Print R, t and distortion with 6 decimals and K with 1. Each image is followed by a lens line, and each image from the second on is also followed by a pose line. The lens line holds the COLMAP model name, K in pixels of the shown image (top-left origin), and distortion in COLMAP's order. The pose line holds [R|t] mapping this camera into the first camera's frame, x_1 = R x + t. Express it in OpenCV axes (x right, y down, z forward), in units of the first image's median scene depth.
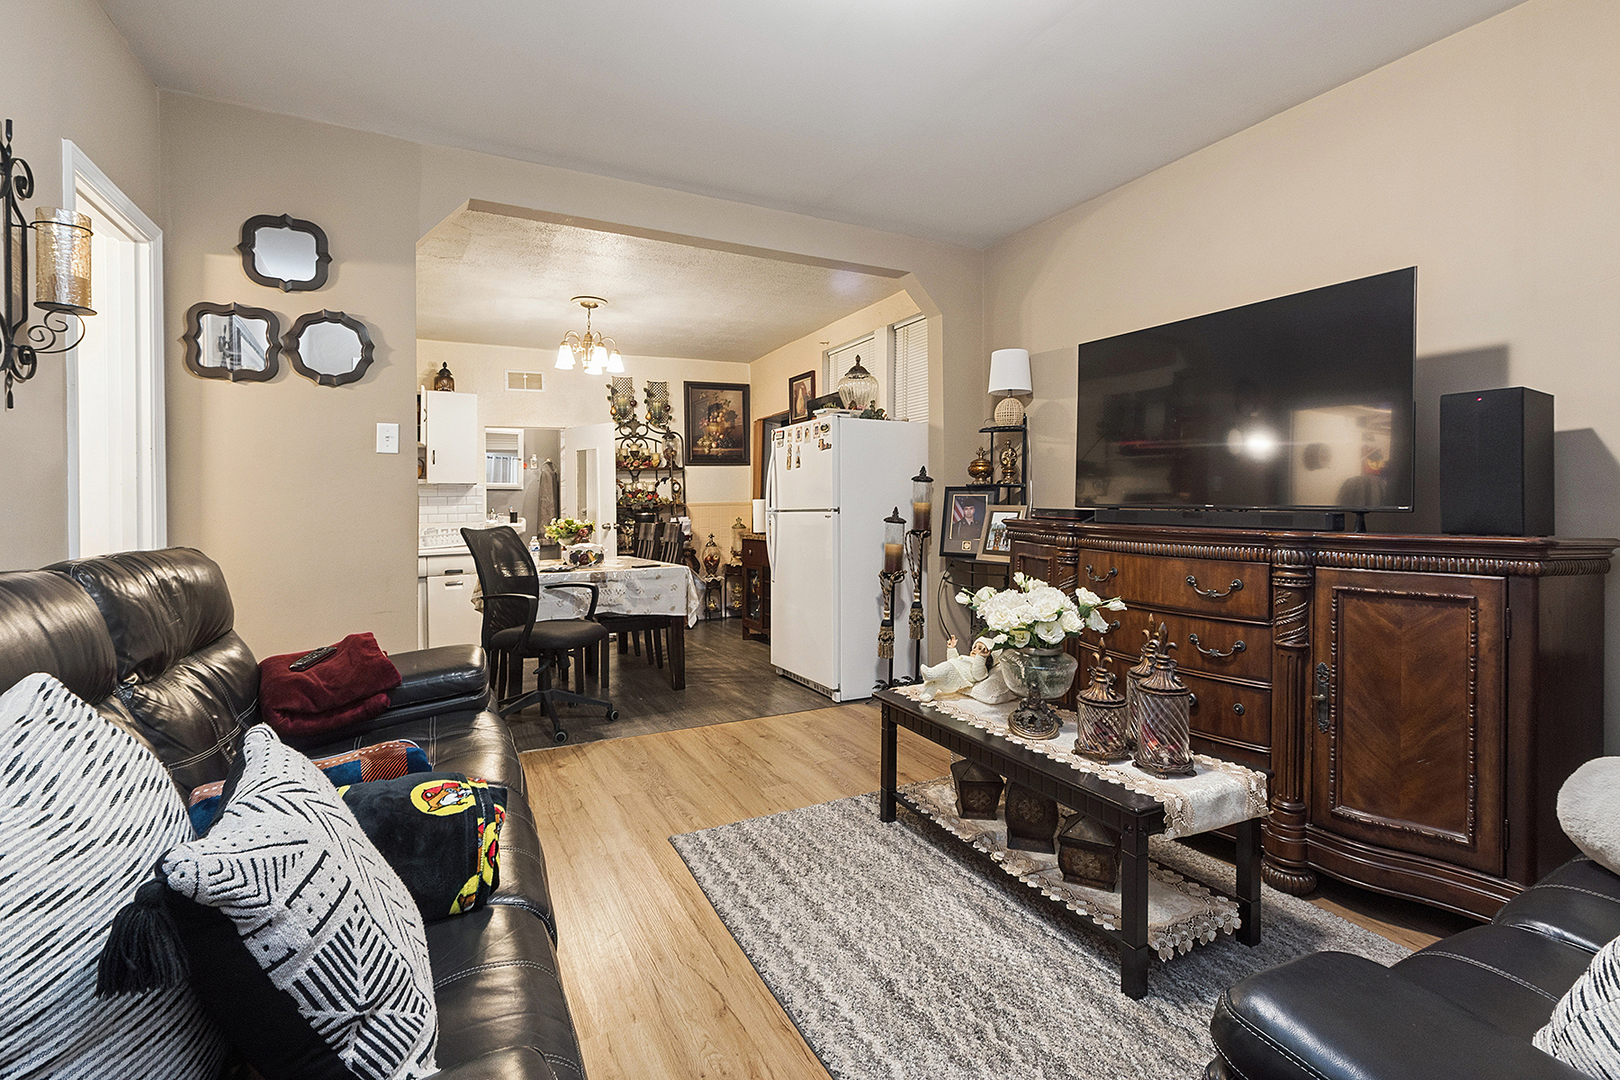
lens RADIAL K [[718.5, 0, 802.2], [0, 718.5, 483.3], [0, 0, 1]] dist [0.000215, 0.000000]
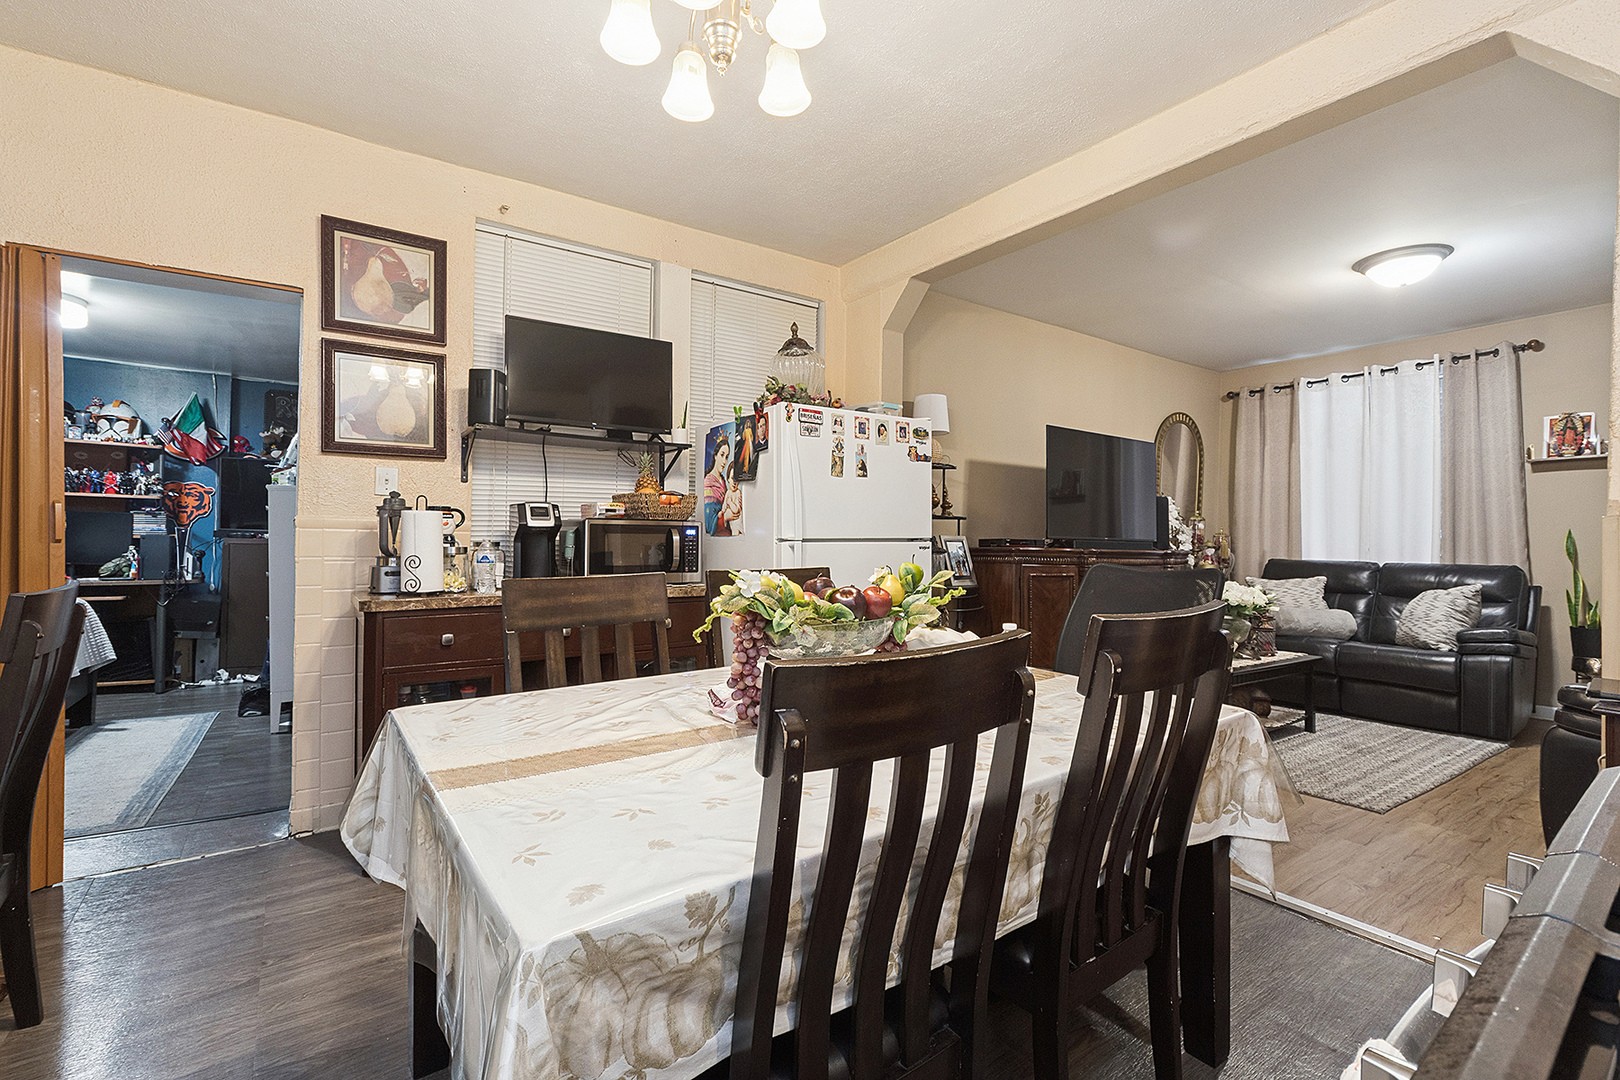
lens RADIAL K [[744.0, 0, 819.2], [0, 744.0, 537.6], [0, 0, 1]] dist [-0.002582, 0.004327]
pose [[-0.148994, -0.000752, 0.988838, -0.442470], [-0.041101, 0.999140, -0.005433, 0.026244], [-0.987984, -0.041452, -0.148897, 0.721240]]
